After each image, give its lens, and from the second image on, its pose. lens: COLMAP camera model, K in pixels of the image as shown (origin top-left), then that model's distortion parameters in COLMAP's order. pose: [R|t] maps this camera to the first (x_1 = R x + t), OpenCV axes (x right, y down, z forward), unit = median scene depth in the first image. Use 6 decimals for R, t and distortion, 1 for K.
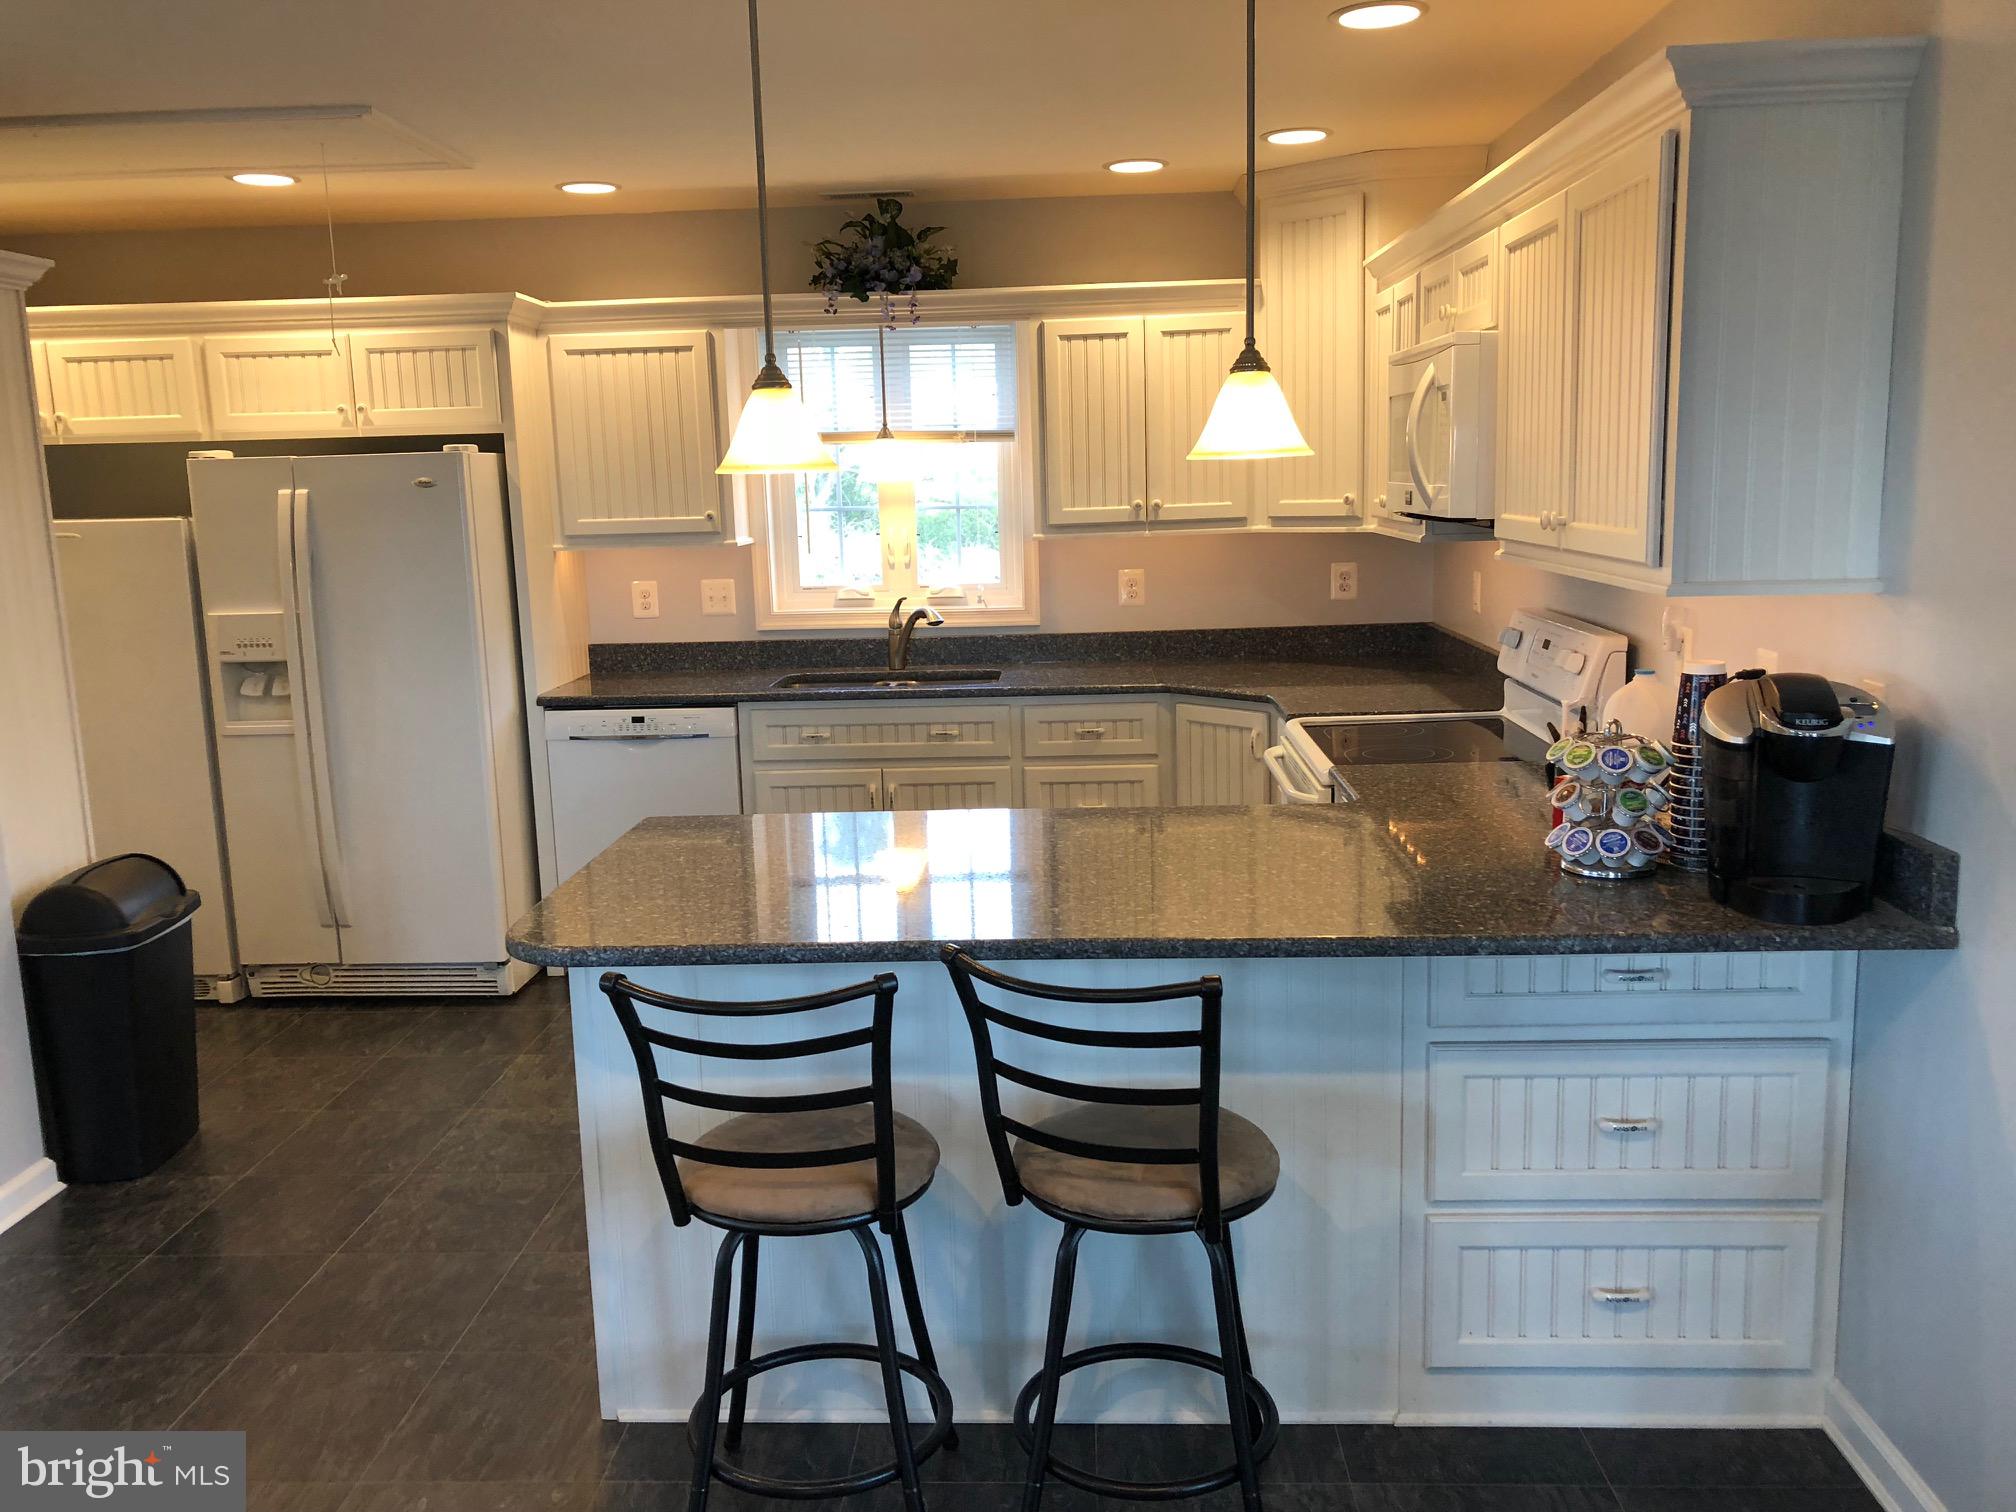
lens RADIAL K [[1671.6, 0, 999.3], [0, 1671.6, 769.8], [0, 0, 1]] dist [0.051373, -0.081912]
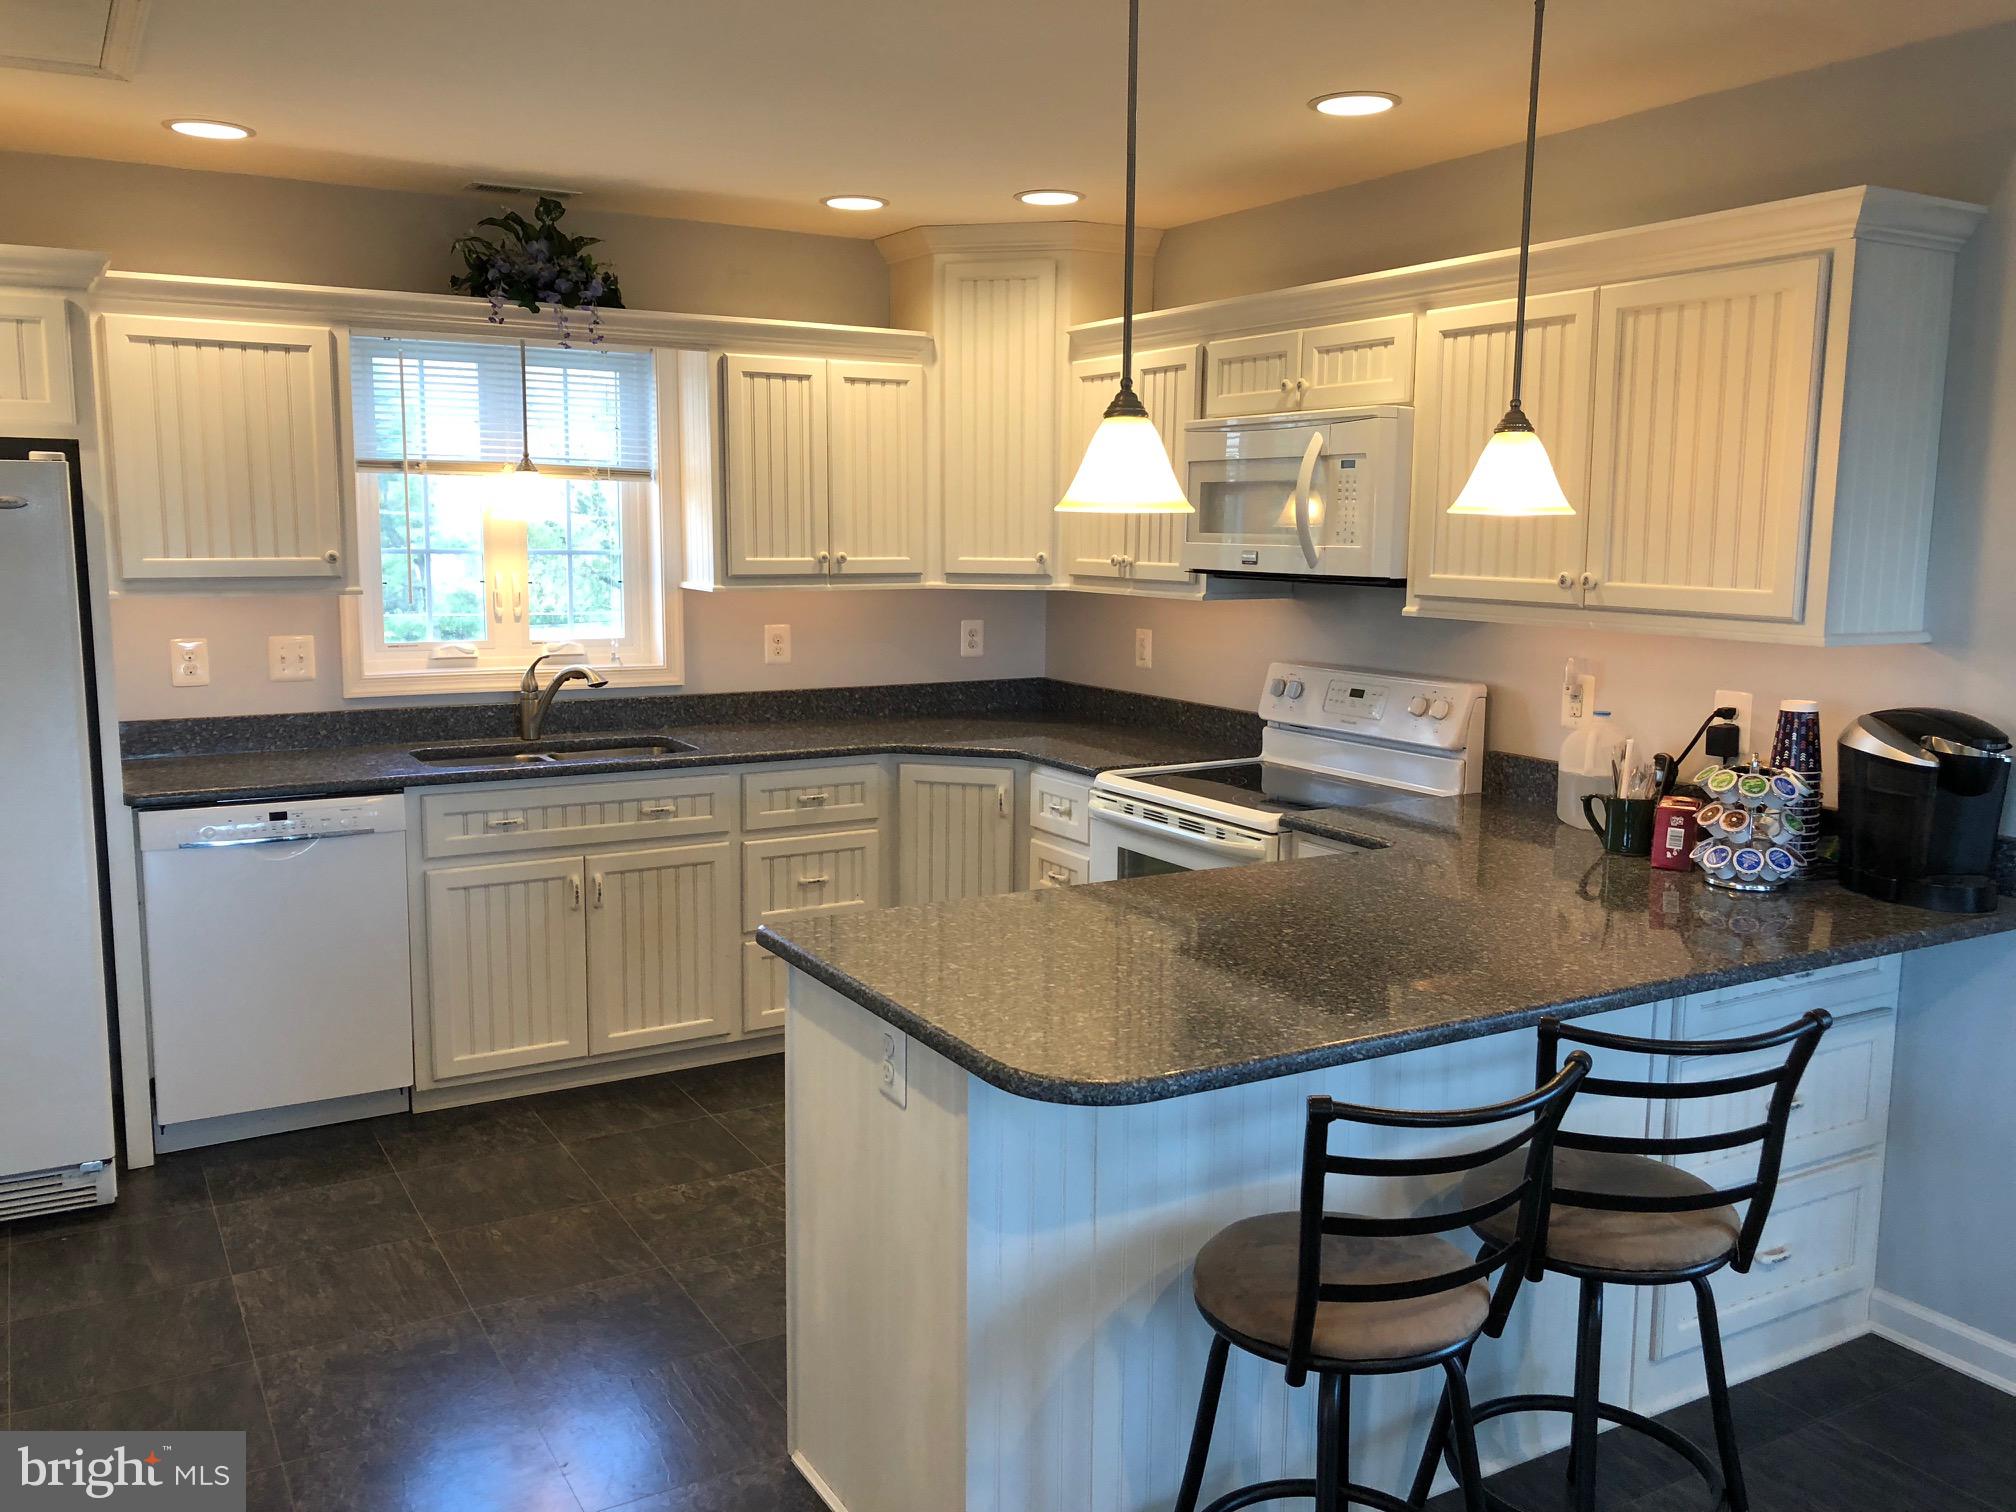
lens RADIAL K [[1671.6, 0, 1019.4], [0, 1671.6, 750.9], [0, 0, 1]] dist [0.051373, -0.081912]
pose [[0.836090, -0.039486, 0.547170, -0.350497], [0.064418, 0.997573, -0.026444, -0.016949], [-0.544798, 0.057357, 0.836604, 0.157987]]
